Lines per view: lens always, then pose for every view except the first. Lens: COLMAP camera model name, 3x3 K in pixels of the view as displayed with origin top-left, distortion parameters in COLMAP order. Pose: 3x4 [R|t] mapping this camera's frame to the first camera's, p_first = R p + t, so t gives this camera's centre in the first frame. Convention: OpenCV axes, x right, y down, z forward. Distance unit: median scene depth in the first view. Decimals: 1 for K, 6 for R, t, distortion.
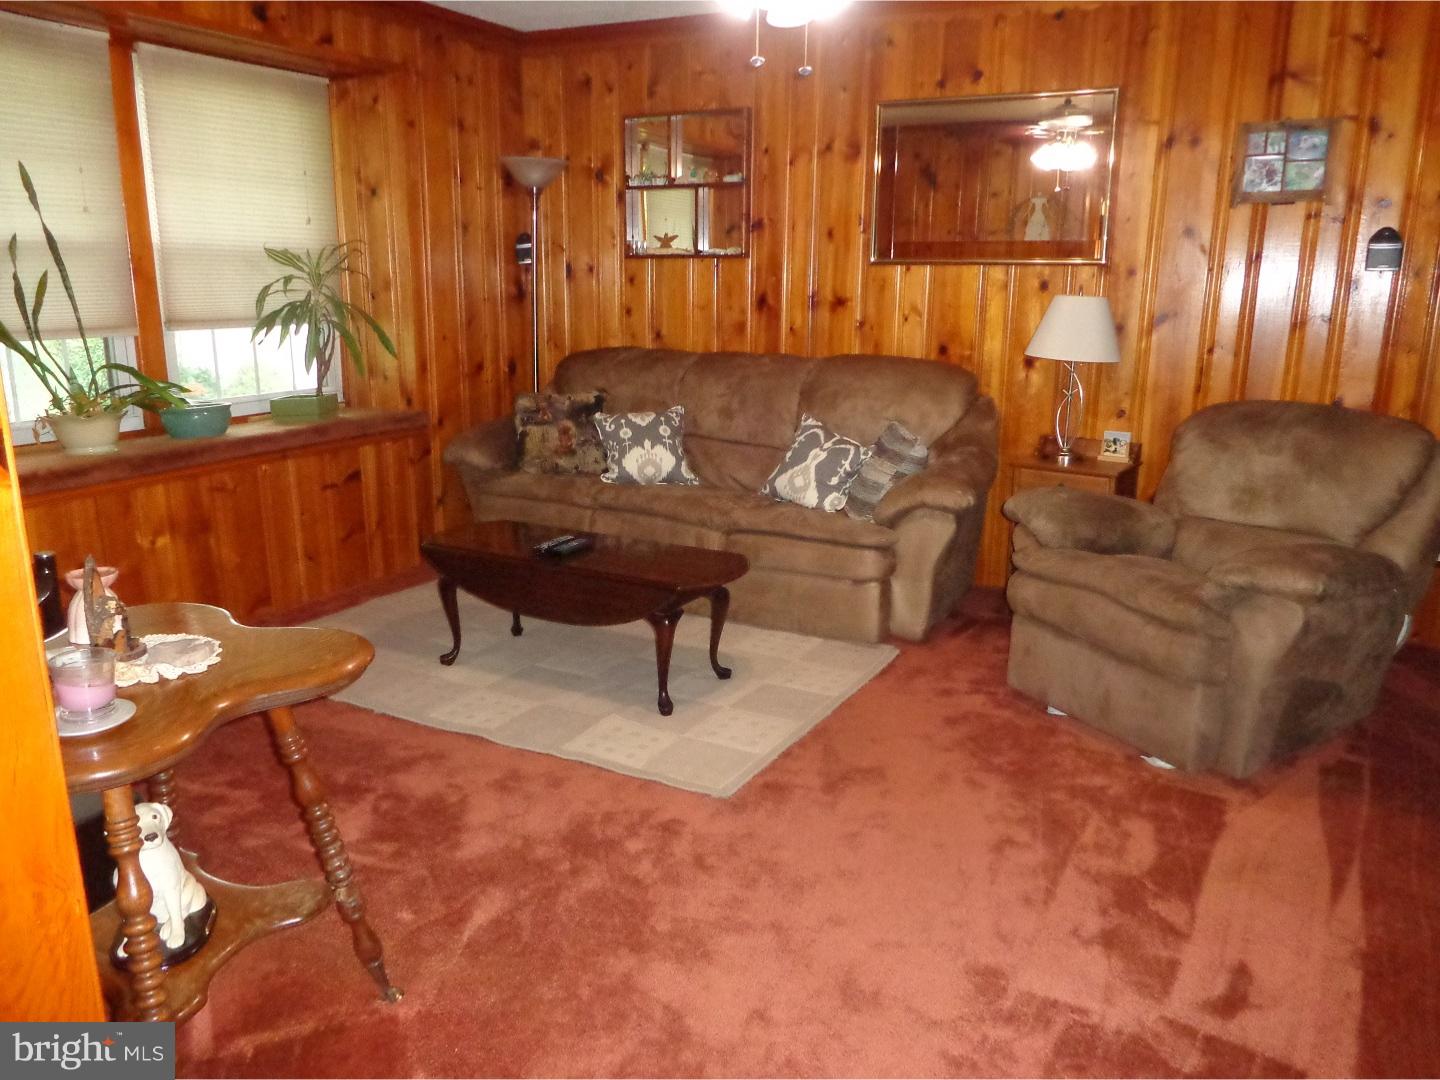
lens RADIAL K [[1071.3, 0, 720.9], [0, 1071.3, 539.5], [0, 0, 1]] dist [-0.008820, -0.001224]
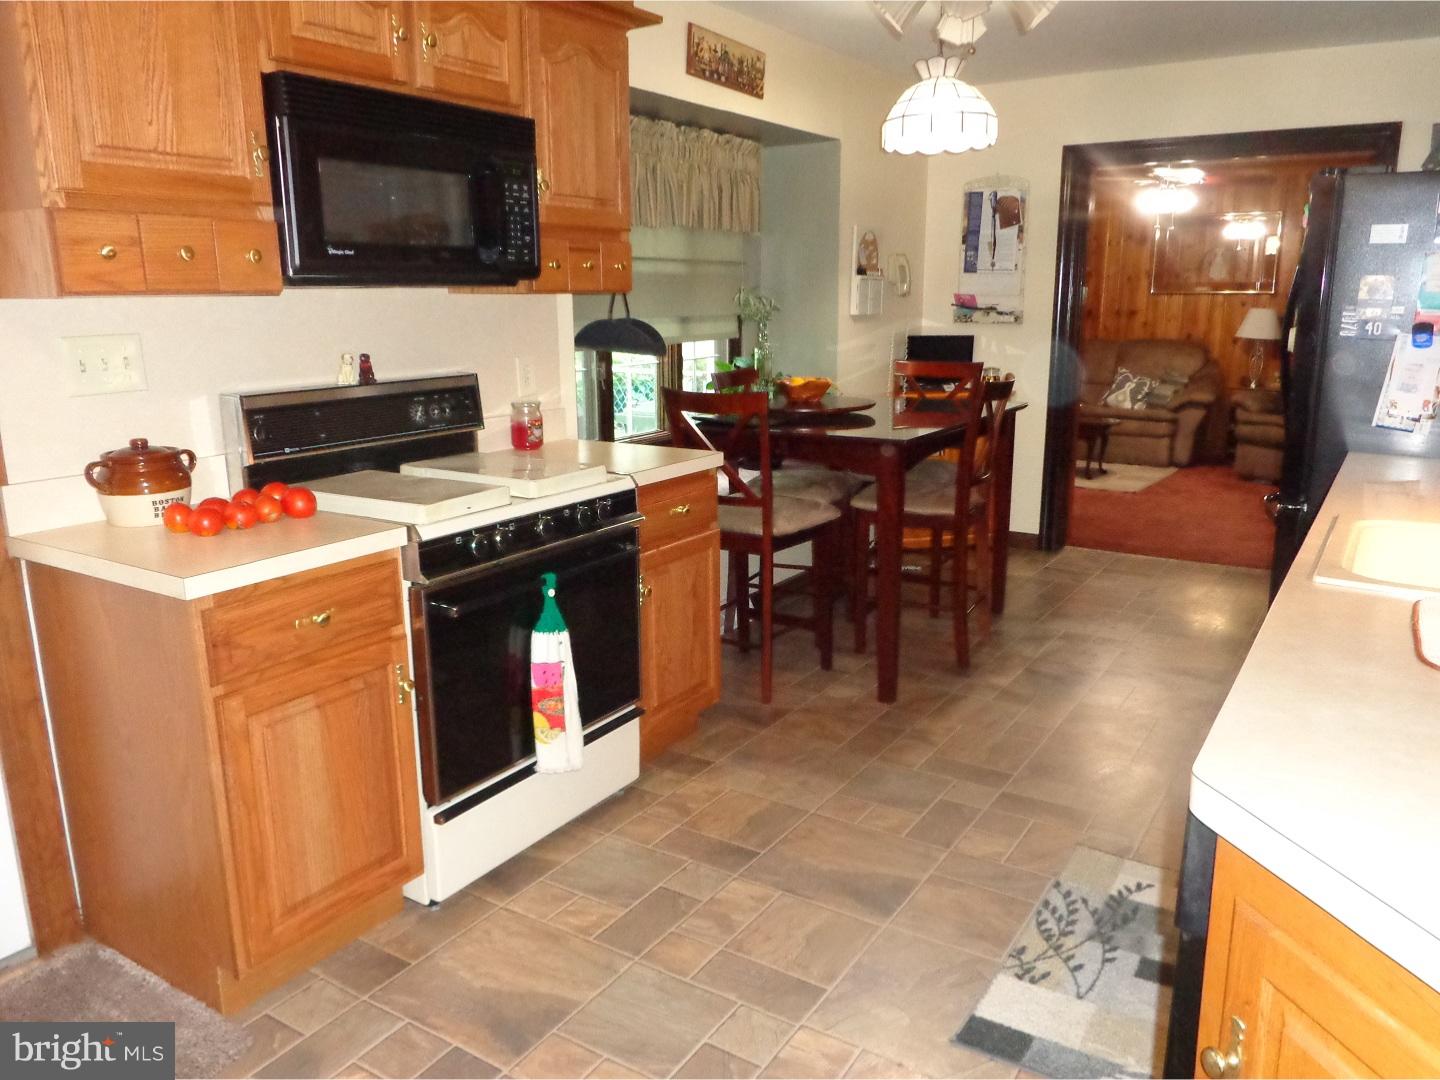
lens RADIAL K [[1071.3, 0, 719.6], [0, 1071.3, 533.8], [0, 0, 1]] dist [-0.008820, -0.001224]
pose [[0.994560, 0.013382, -0.103307, -0.488751], [-0.015690, 0.999644, -0.021560, 0.269826], [0.102981, 0.023064, 0.994416, -1.158245]]
